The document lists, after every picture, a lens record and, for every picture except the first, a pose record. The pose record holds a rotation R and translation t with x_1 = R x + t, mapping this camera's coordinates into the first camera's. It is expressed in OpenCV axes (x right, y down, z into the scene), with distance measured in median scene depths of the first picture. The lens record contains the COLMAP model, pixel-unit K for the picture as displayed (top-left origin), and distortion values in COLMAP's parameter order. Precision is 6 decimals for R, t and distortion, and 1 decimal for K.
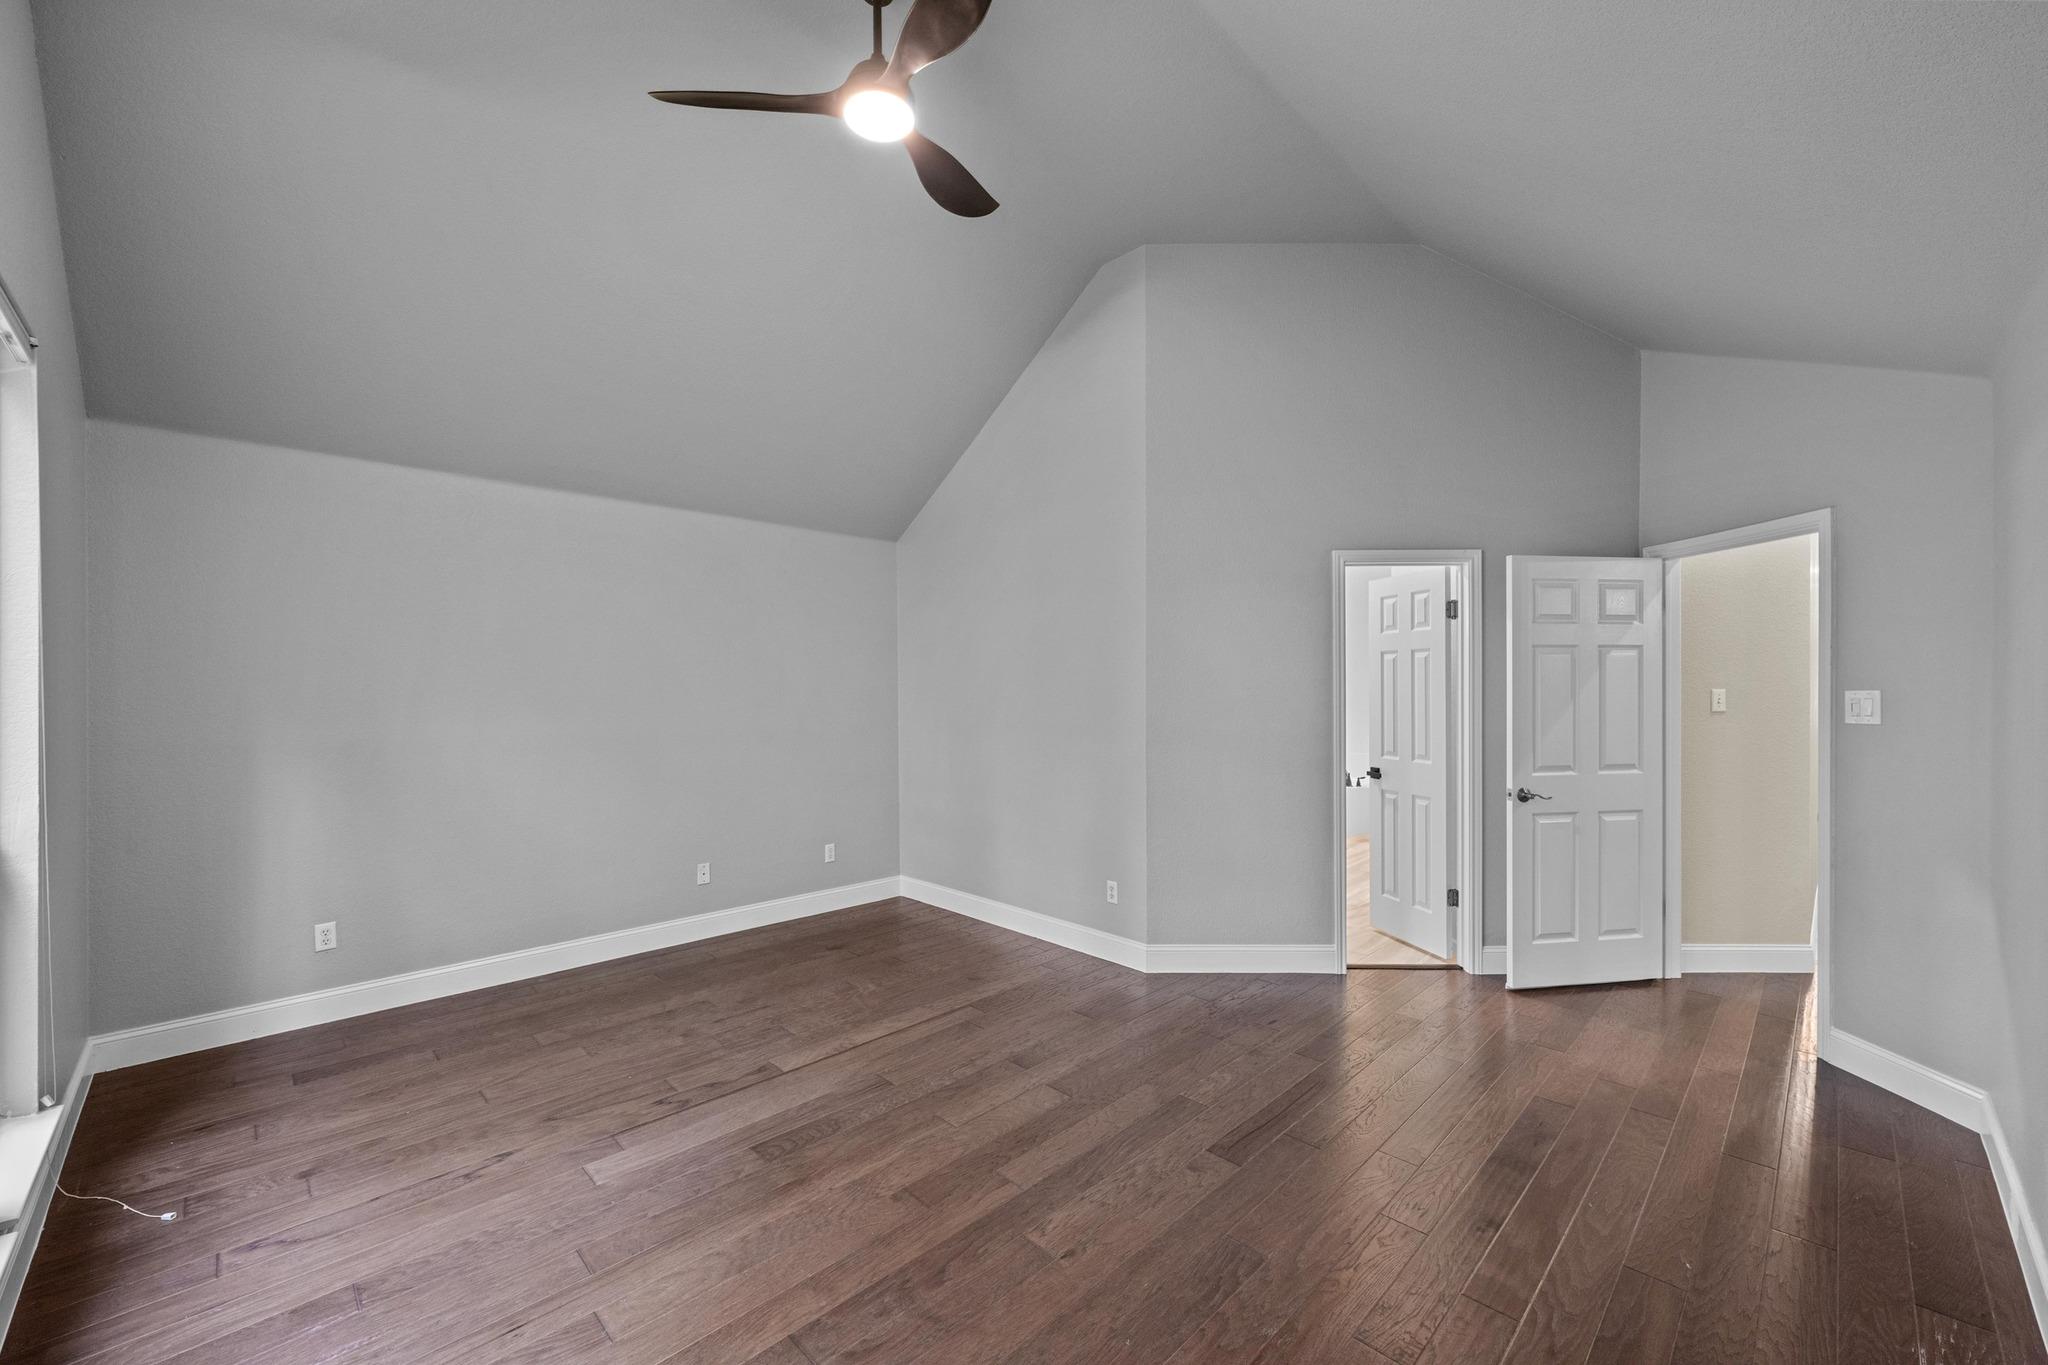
lens RADIAL K [[805.5, 0, 1023.0], [0, 805.5, 685.4], [0, 0, 1]] dist [-0.000698, -0.000053]
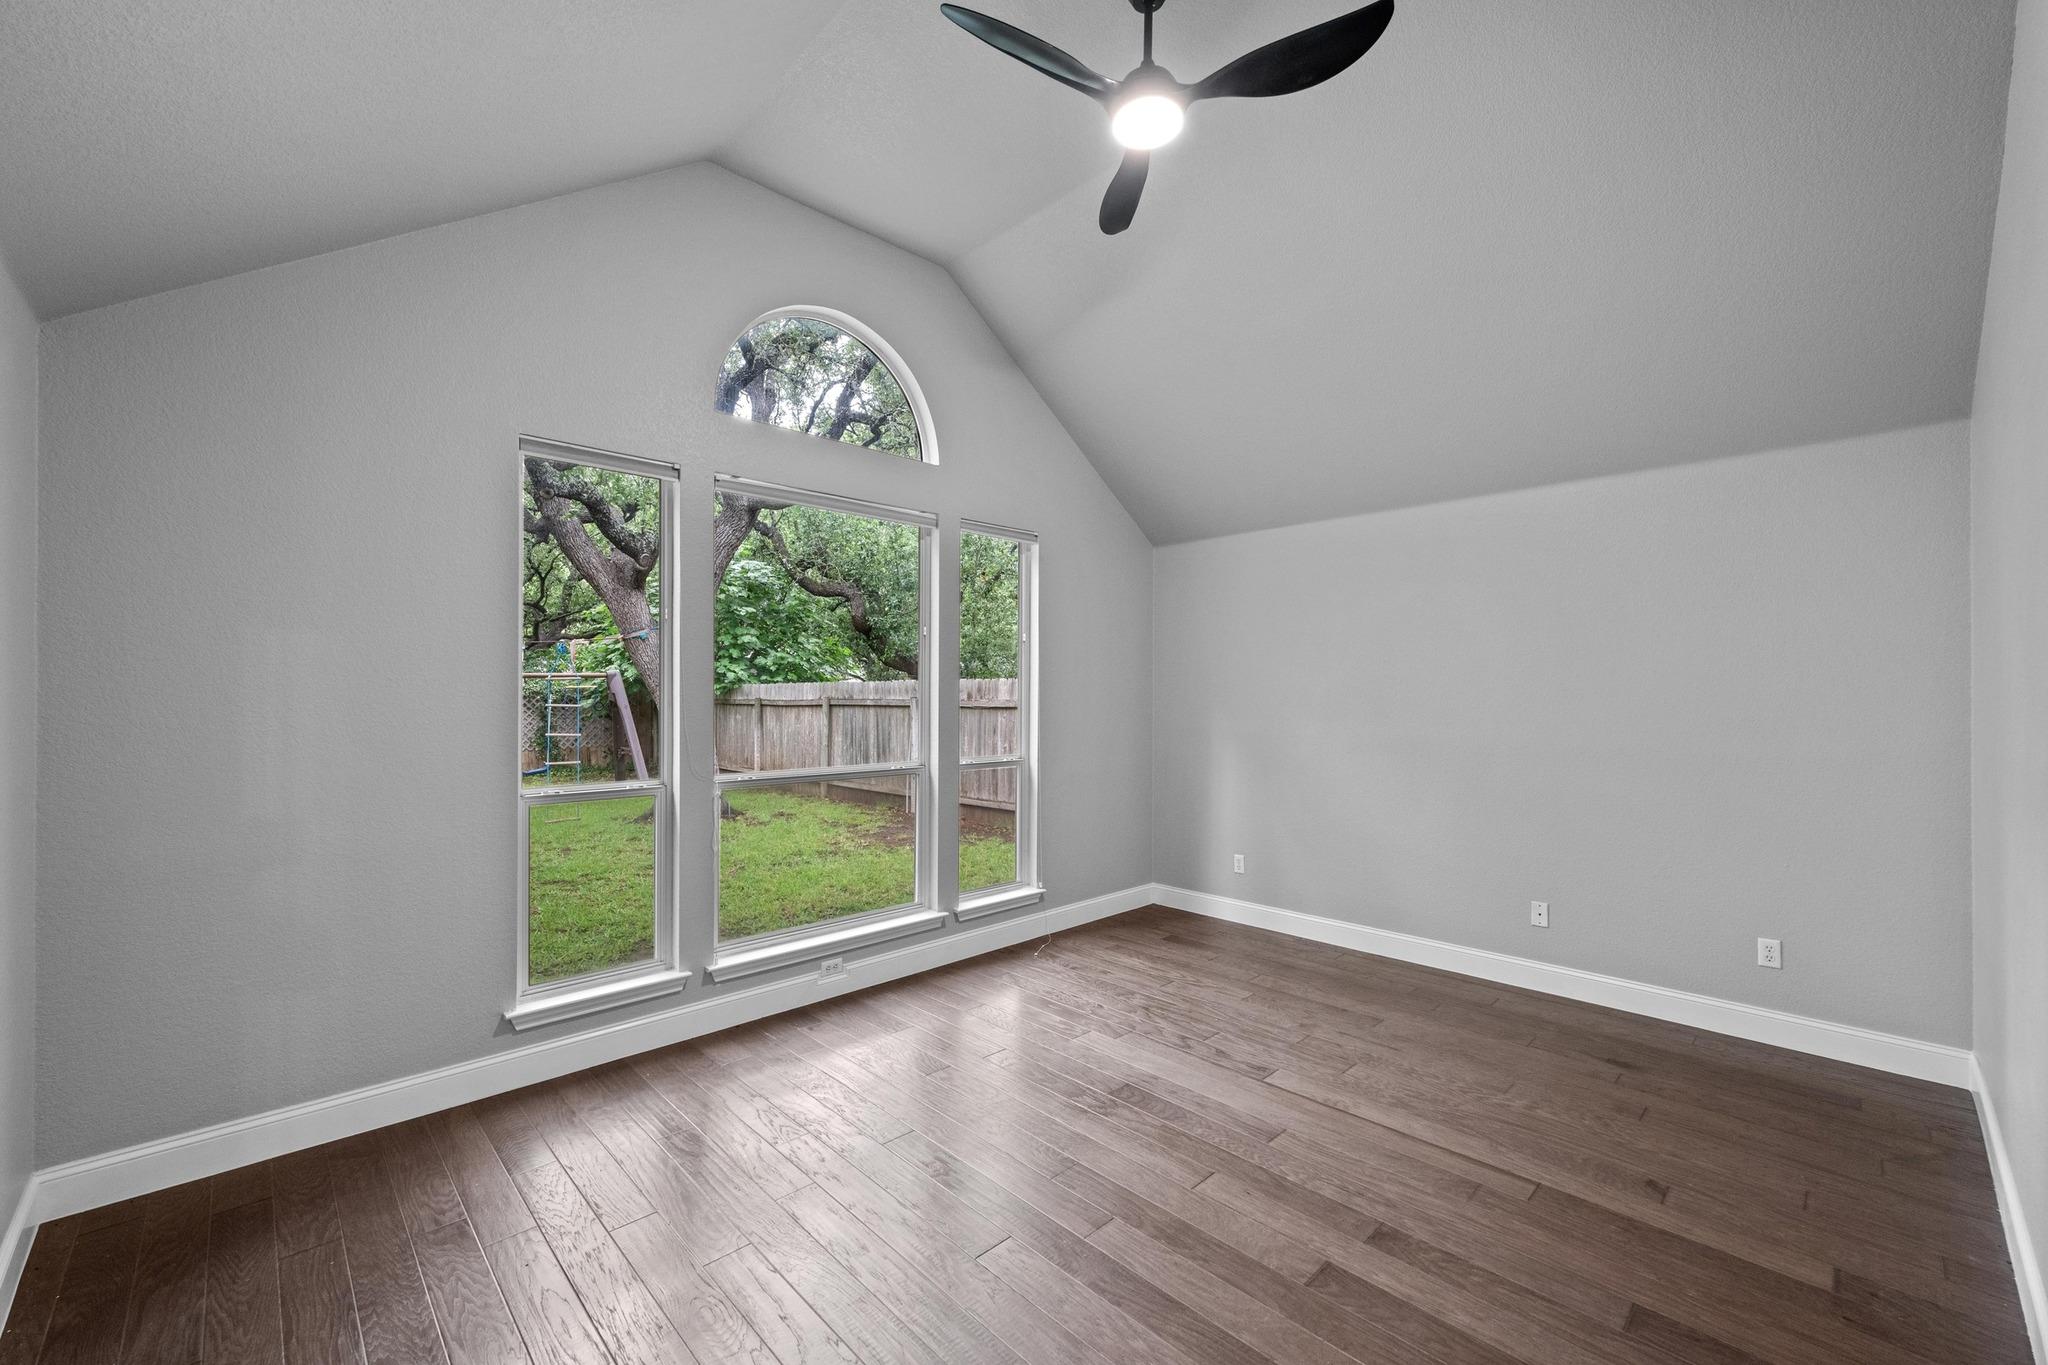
lens RADIAL K [[815.8, 0, 1030.8], [0, 815.8, 683.9], [0, 0, 1]] dist [-0.002536, -0.000176]
pose [[-0.009103, -0.013276, -0.999870, 0.632825], [0.001674, 0.999910, -0.013292, 0.002069], [0.999957, -0.001795, -0.009080, 0.633714]]
